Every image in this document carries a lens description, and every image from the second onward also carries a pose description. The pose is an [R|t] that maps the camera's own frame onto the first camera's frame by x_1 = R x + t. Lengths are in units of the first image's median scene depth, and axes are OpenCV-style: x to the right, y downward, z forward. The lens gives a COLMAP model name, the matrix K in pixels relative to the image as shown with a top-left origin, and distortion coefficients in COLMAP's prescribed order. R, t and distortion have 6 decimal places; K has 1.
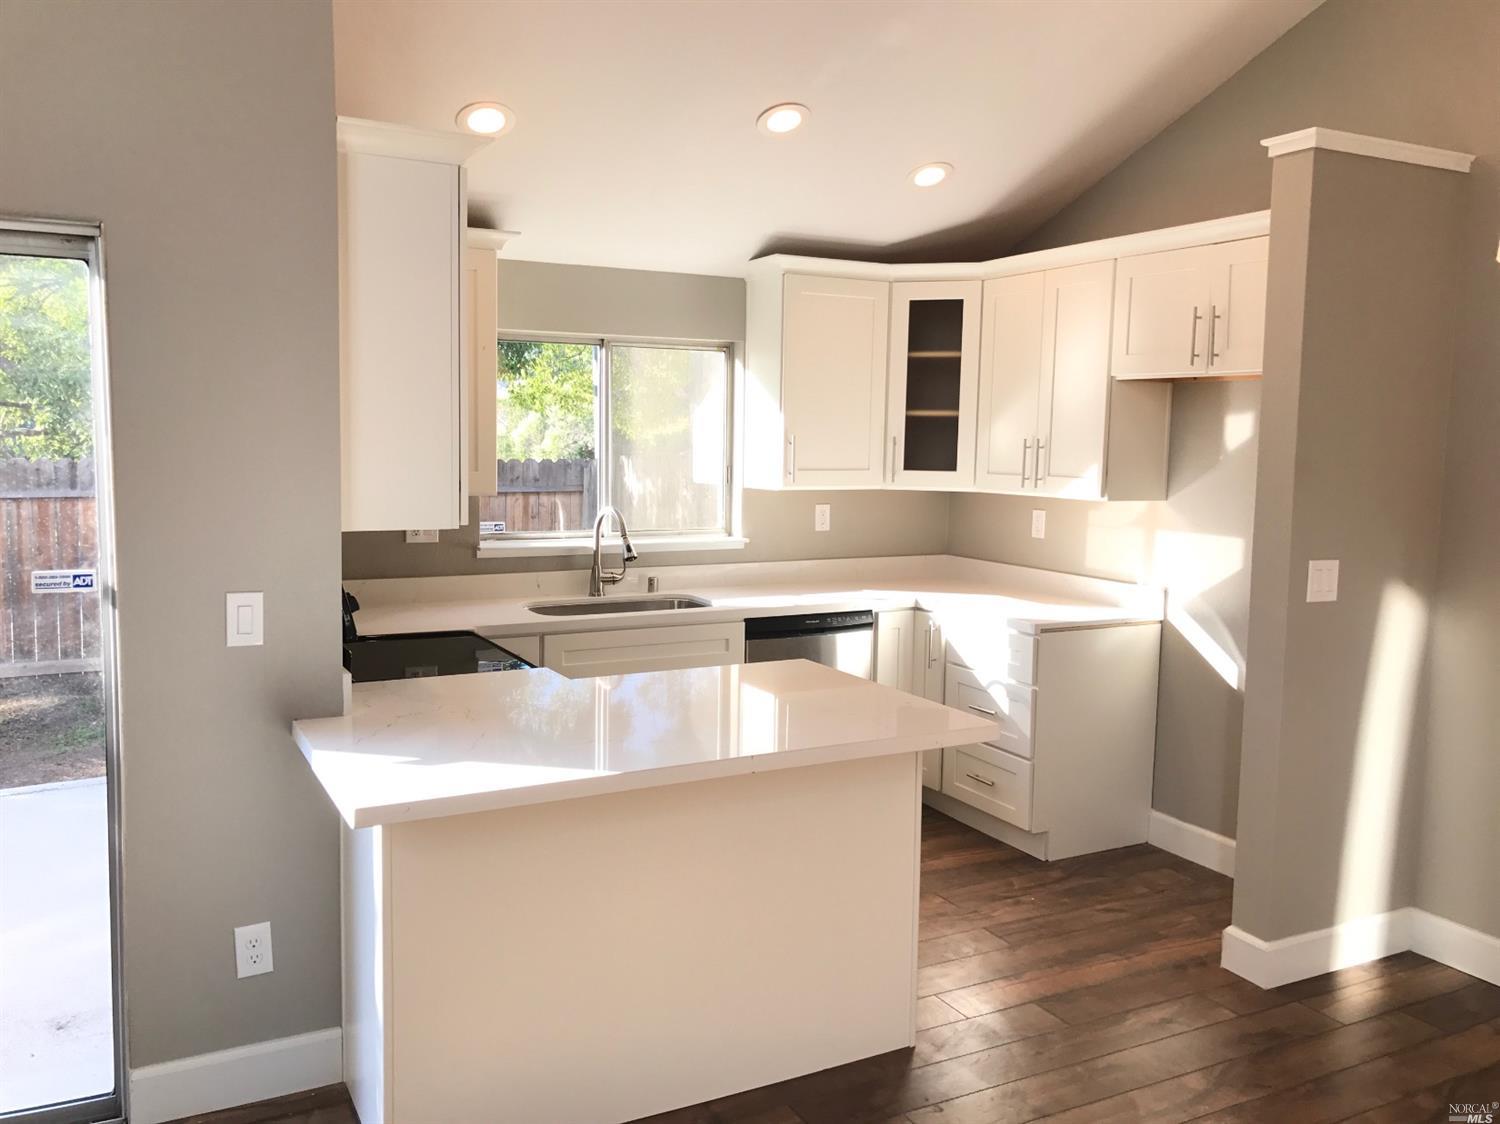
lens RADIAL K [[1227.9, 0, 737.9], [0, 1227.9, 558.8], [0, 0, 1]] dist [0.028770, -0.059386]
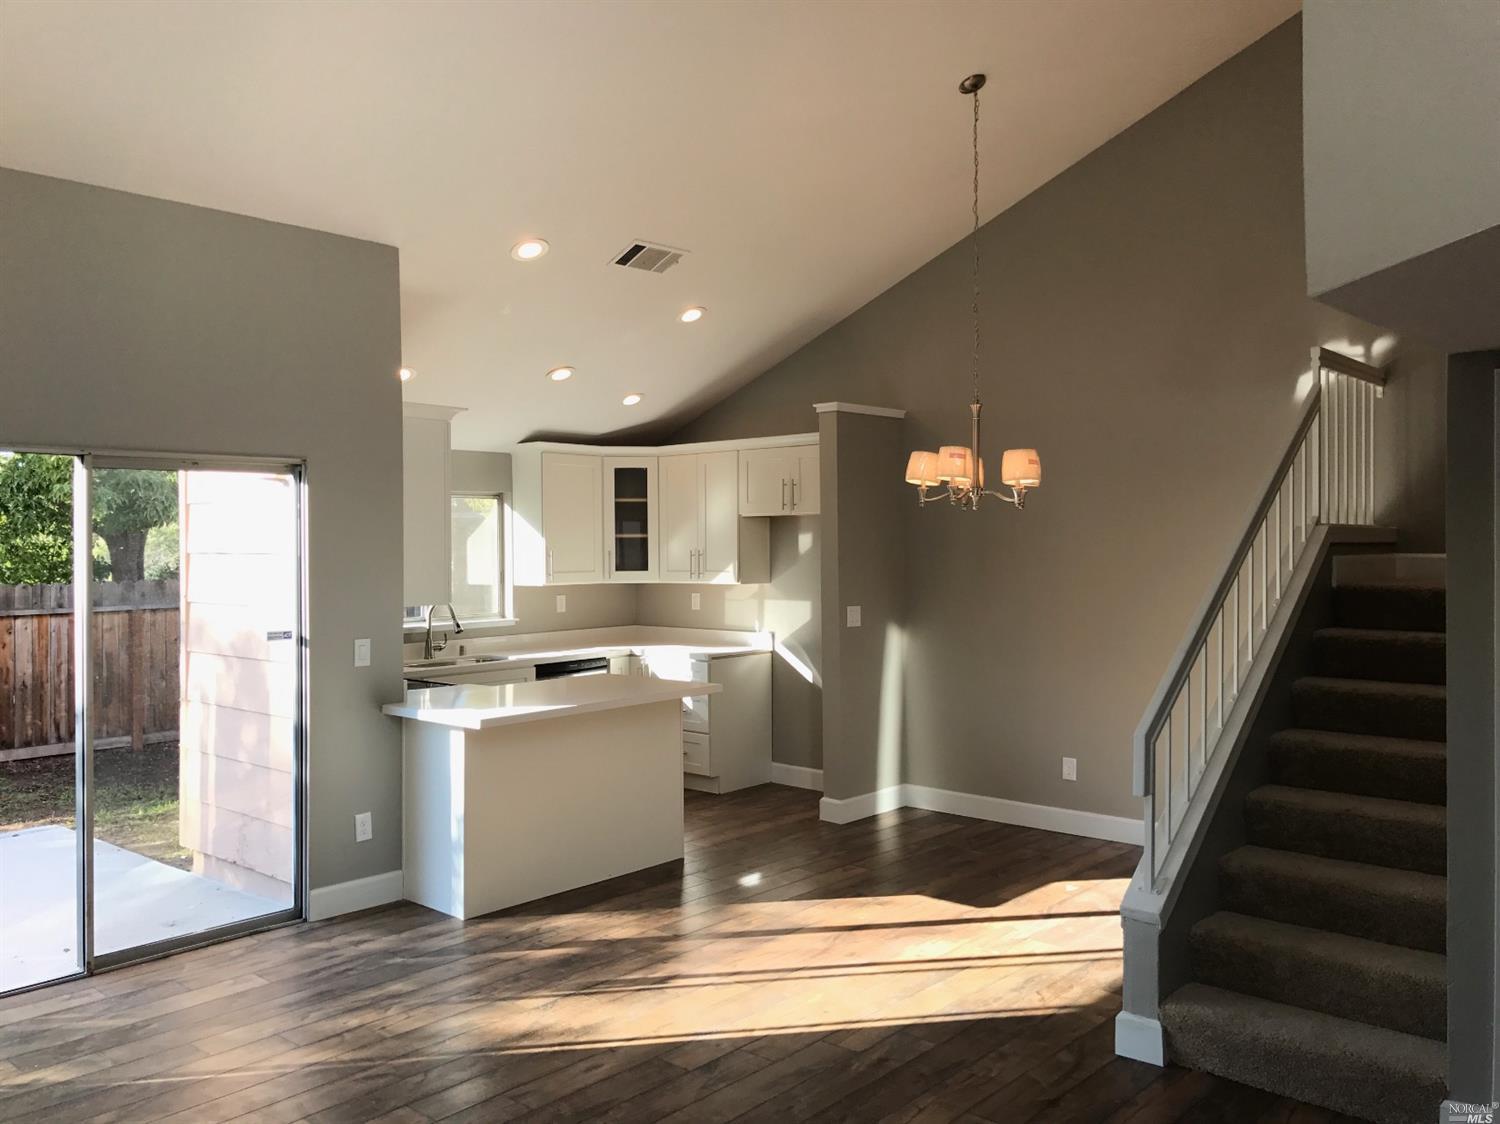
lens RADIAL K [[1227.9, 0, 755.7], [0, 1227.9, 552.8], [0, 0, 1]] dist [0.028770, -0.059386]
pose [[0.932060, -0.026669, 0.361322, -0.294681], [0.060500, 0.994741, -0.082643, 0.051560], [-0.357217, 0.098888, 0.928772, -0.606931]]
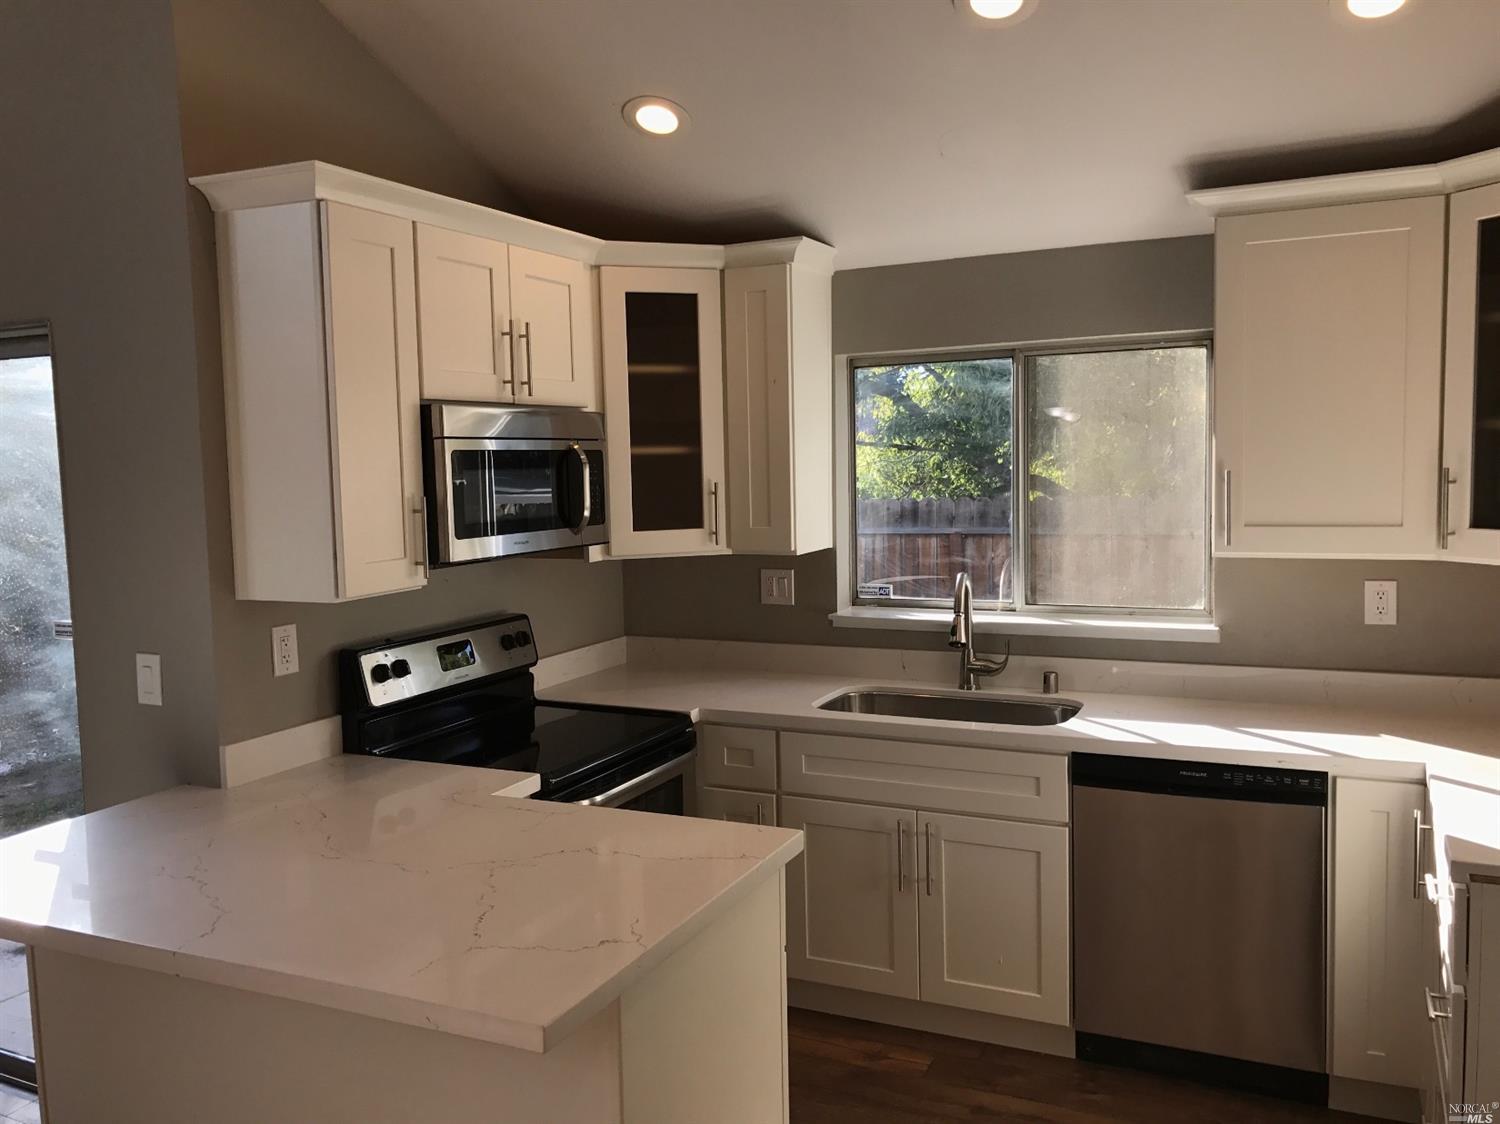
lens RADIAL K [[1227.9, 0, 749.4], [0, 1227.9, 555.4], [0, 0, 1]] dist [0.028770, -0.059386]
pose [[0.602564, 0.034763, -0.797313, 0.408576], [-0.052270, 0.998625, 0.004038, -0.048286], [0.796357, 0.039242, 0.603553, 0.437497]]
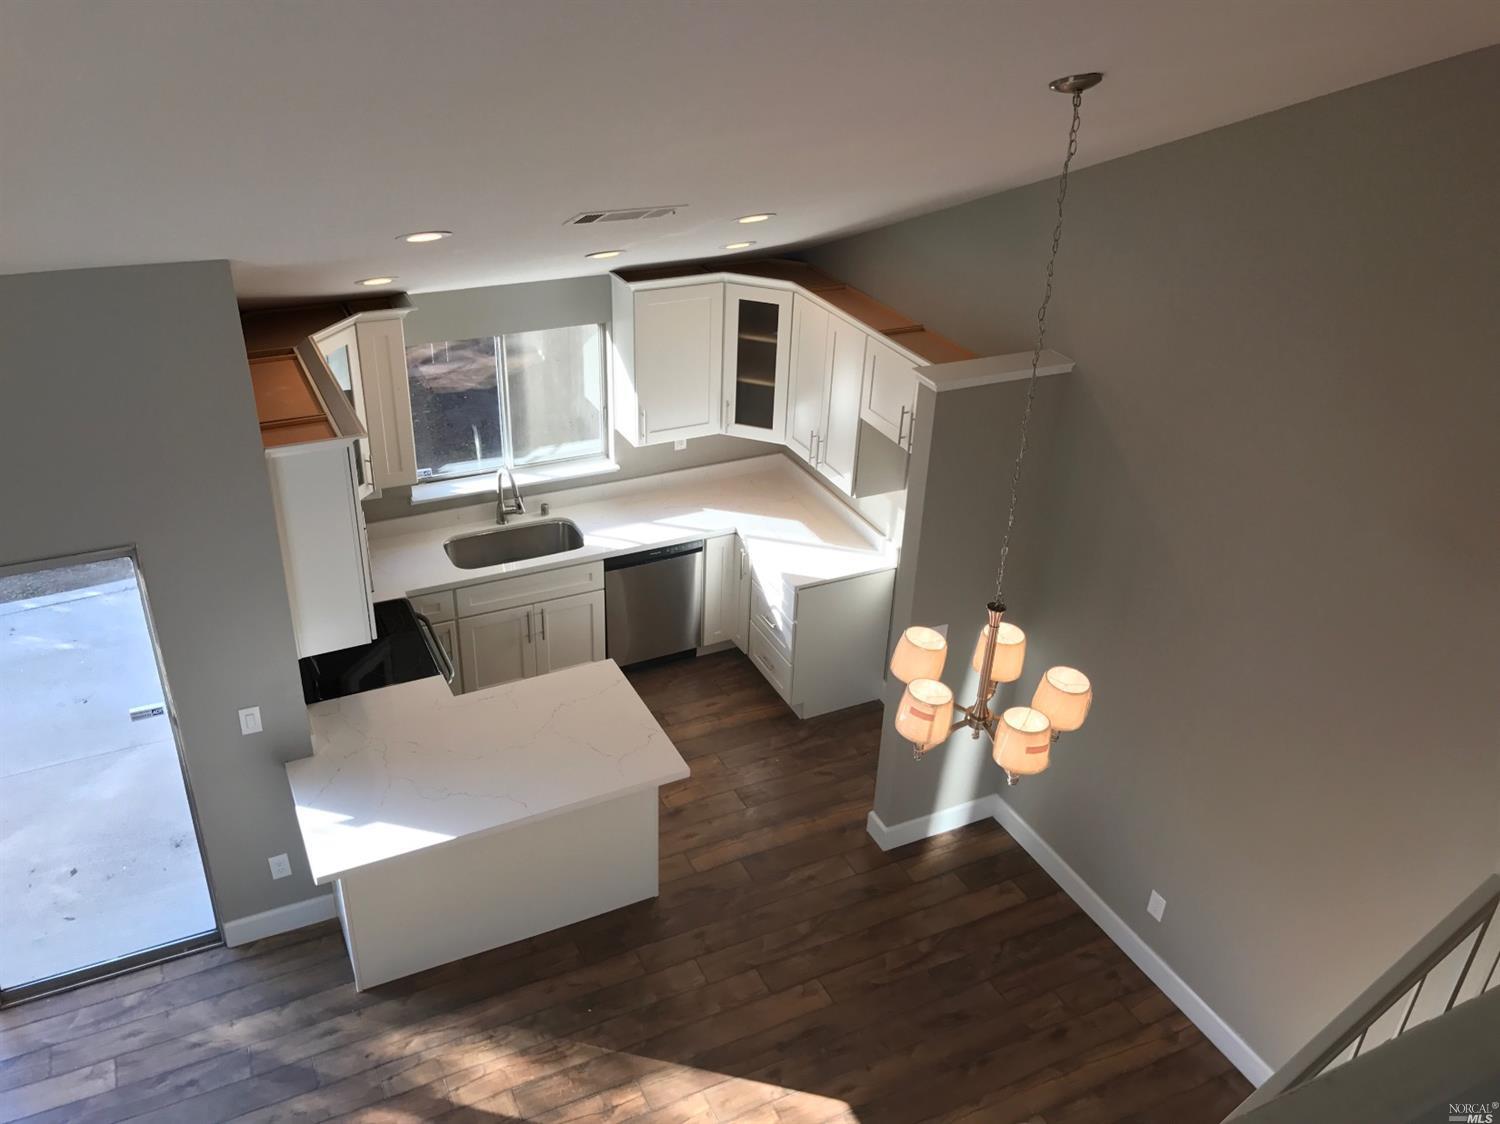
lens RADIAL K [[1227.9, 0, 747.7], [0, 1227.9, 551.7], [0, 0, 1]] dist [0.028770, -0.059386]
pose [[0.999405, 0.028404, -0.019593, 0.192037], [-0.018412, 0.919192, 0.393379, -0.497632], [0.029183, -0.392784, 0.919168, -0.285618]]
